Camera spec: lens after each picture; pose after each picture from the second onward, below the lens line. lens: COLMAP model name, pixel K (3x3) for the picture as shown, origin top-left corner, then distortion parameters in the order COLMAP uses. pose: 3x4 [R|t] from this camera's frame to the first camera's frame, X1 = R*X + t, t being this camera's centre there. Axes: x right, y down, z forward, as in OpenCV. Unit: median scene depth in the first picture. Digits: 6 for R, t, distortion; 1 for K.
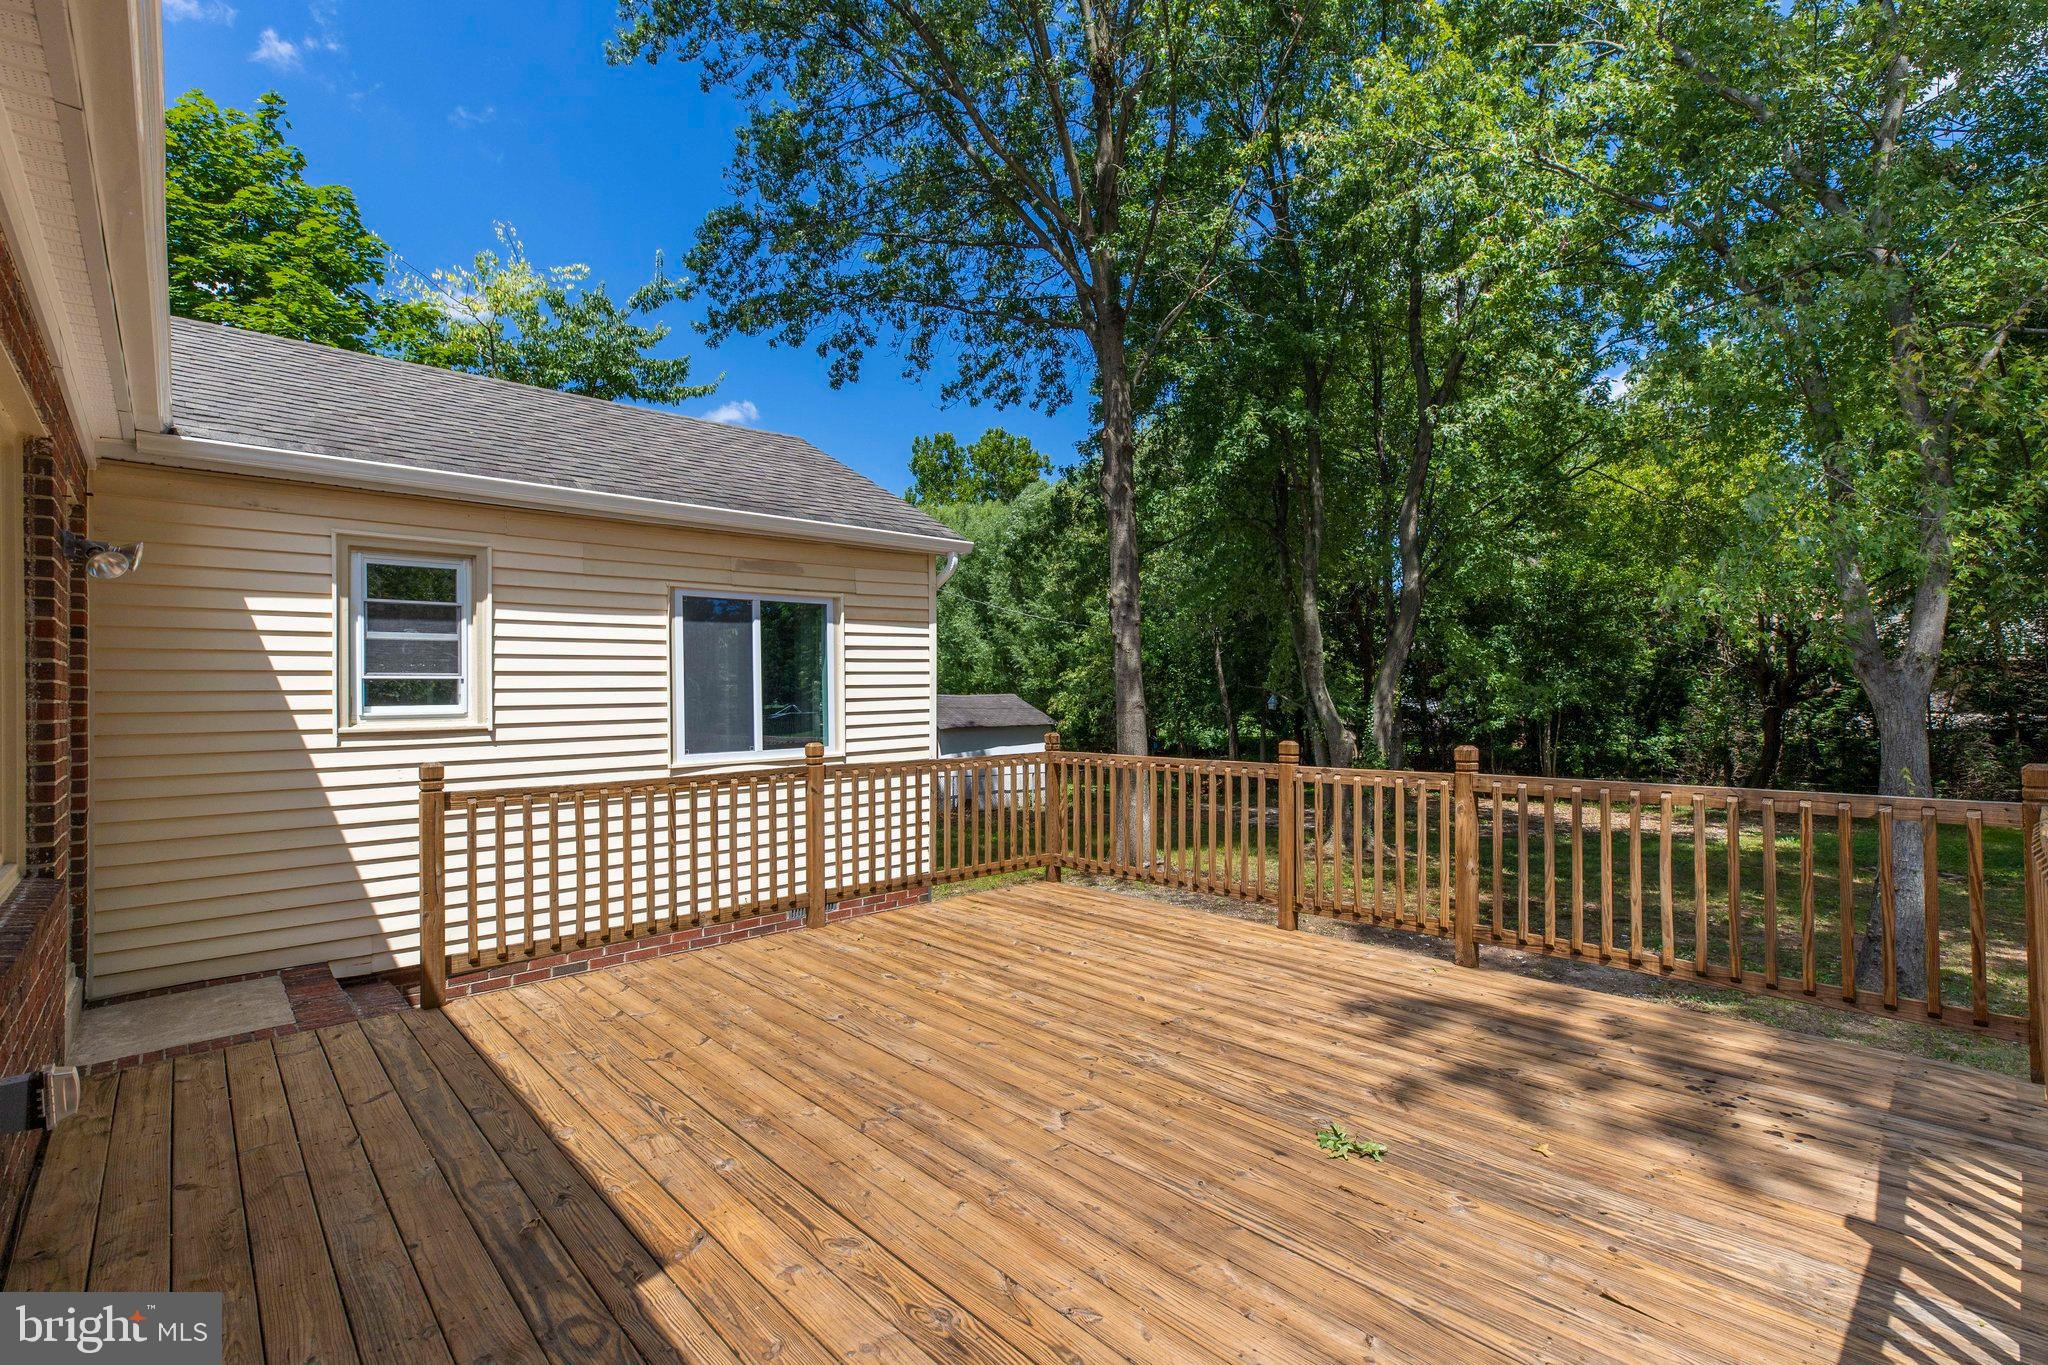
lens RADIAL K [[900.2, 0, 1006.2], [0, 900.2, 693.2], [0, 0, 1]] dist [0.003457, 0.000281]
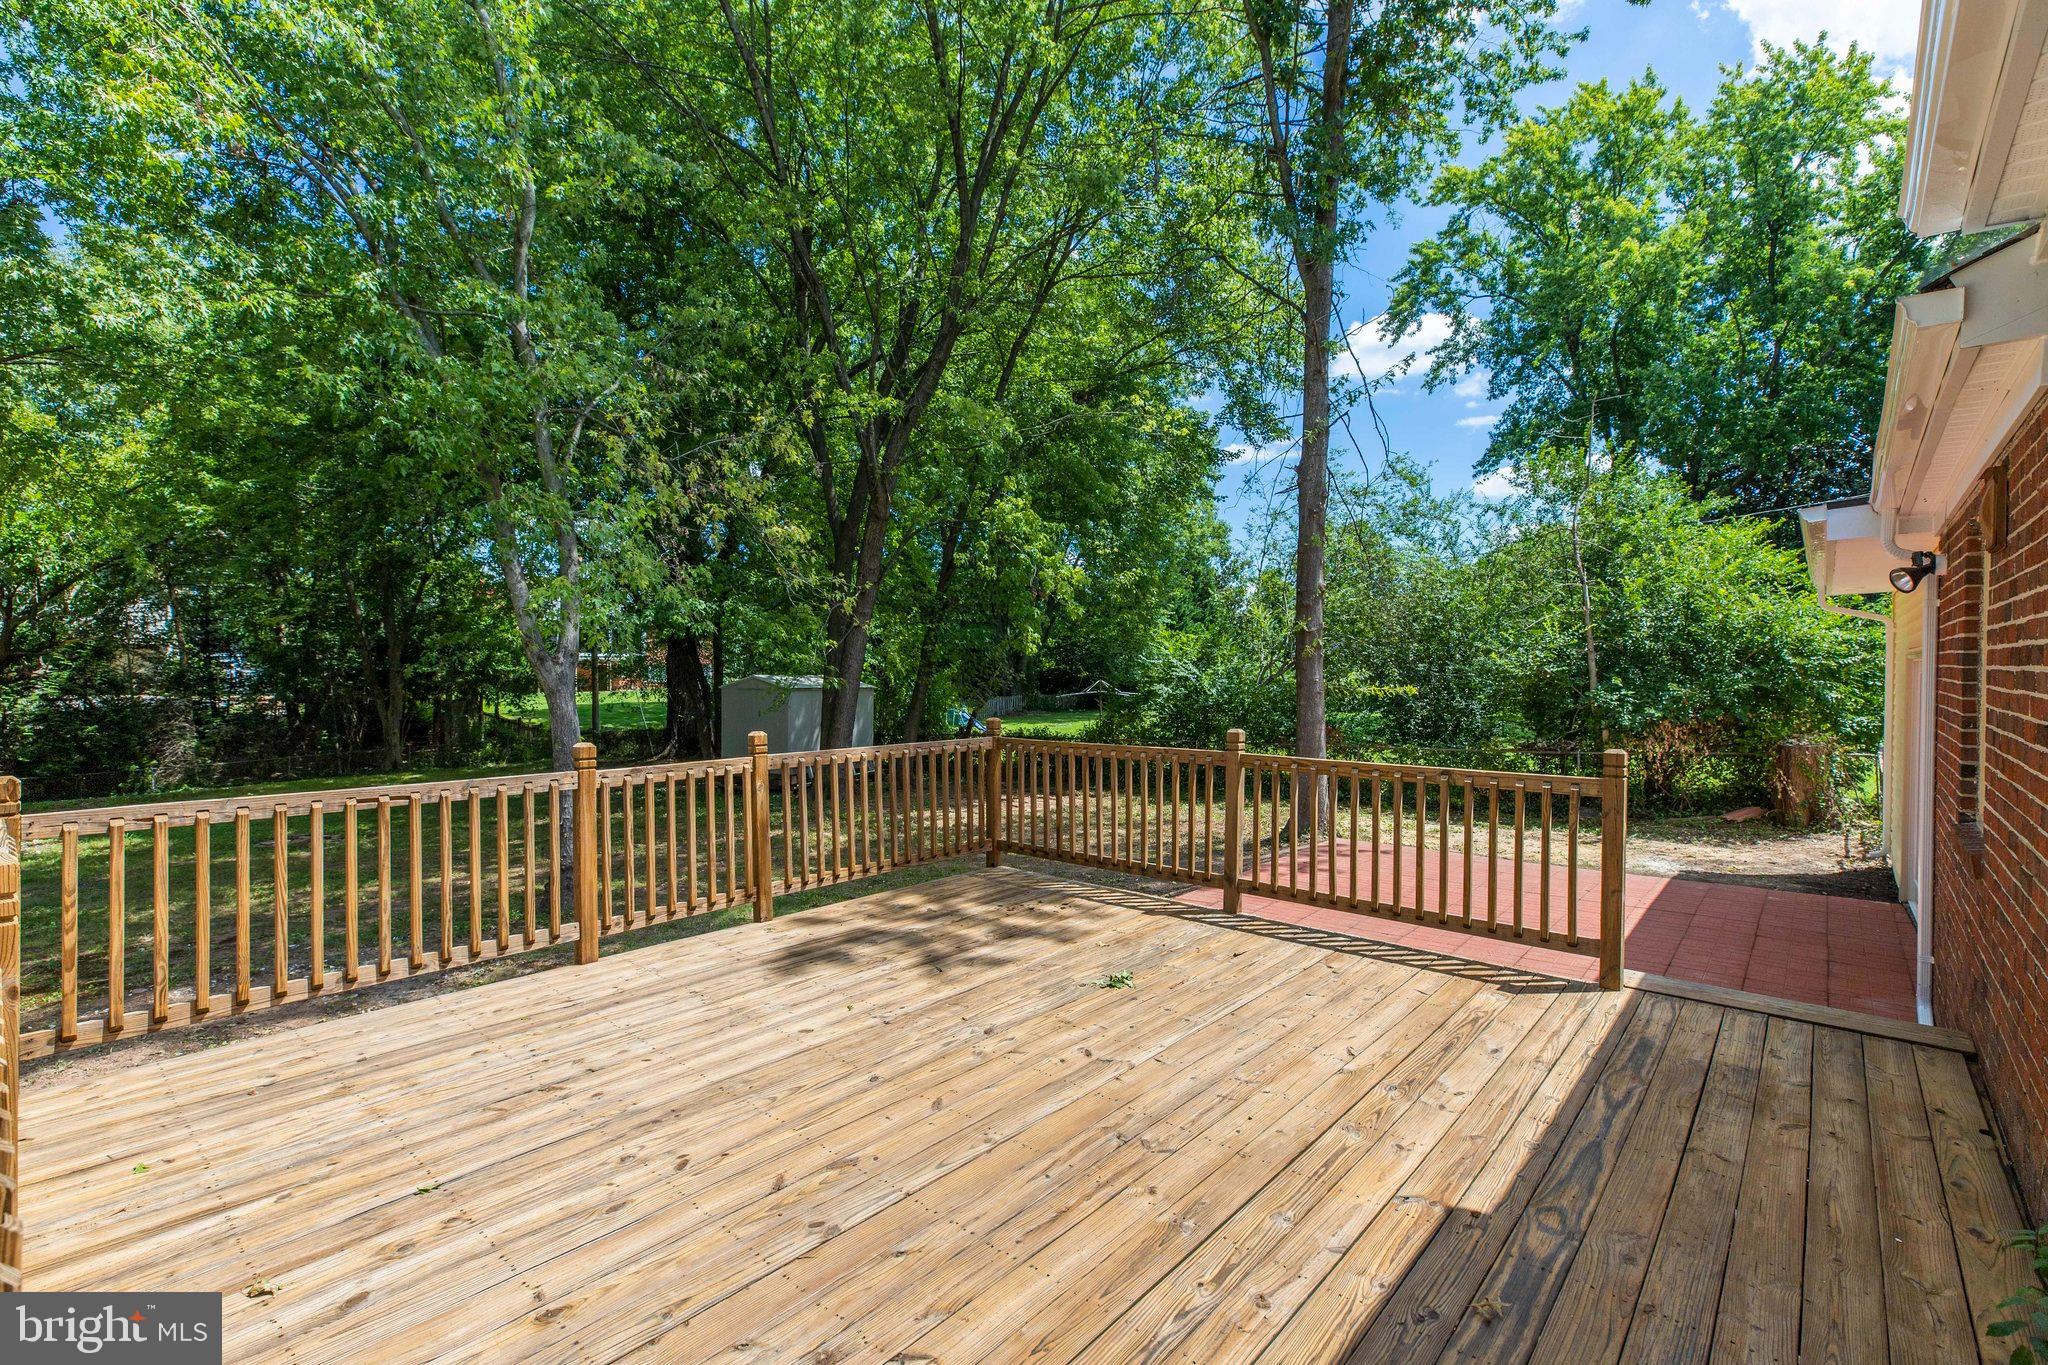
lens RADIAL K [[931.2, 0, 1030.3], [0, 931.2, 683.3], [0, 0, 1]] dist [-0.004795, 0.000331]
pose [[-0.112952, -0.005209, 0.993587, -1.275592], [-0.003439, 0.999982, 0.004852, -0.014004], [-0.993595, -0.002868, -0.112968, 1.442846]]
